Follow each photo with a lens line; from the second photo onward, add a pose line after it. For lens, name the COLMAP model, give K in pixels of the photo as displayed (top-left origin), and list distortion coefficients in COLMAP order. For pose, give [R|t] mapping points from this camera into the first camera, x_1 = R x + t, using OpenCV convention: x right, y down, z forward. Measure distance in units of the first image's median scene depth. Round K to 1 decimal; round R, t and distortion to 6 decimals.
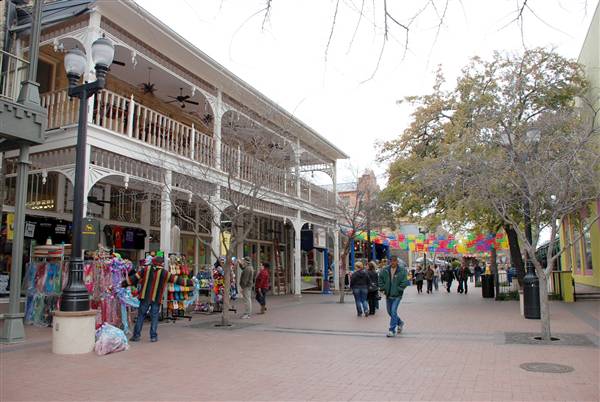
lens RADIAL K [[452.4, 0, 300.0], [0, 452.4, 201.0], [0, 0, 1]] dist [-0.006035, -0.063237]
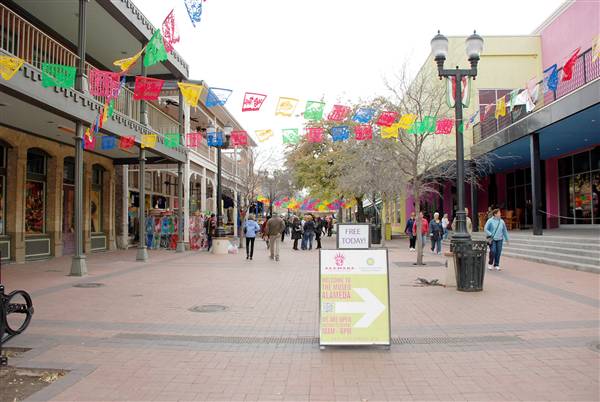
lens RADIAL K [[452.4, 0, 300.0], [0, 452.4, 201.0], [0, 0, 1]] dist [-0.006035, -0.063237]
pose [[0.932140, 0.022394, 0.361404, -0.349962], [-0.060090, 0.993813, 0.093404, -0.076973], [-0.357077, -0.108783, 0.927719, -0.515924]]
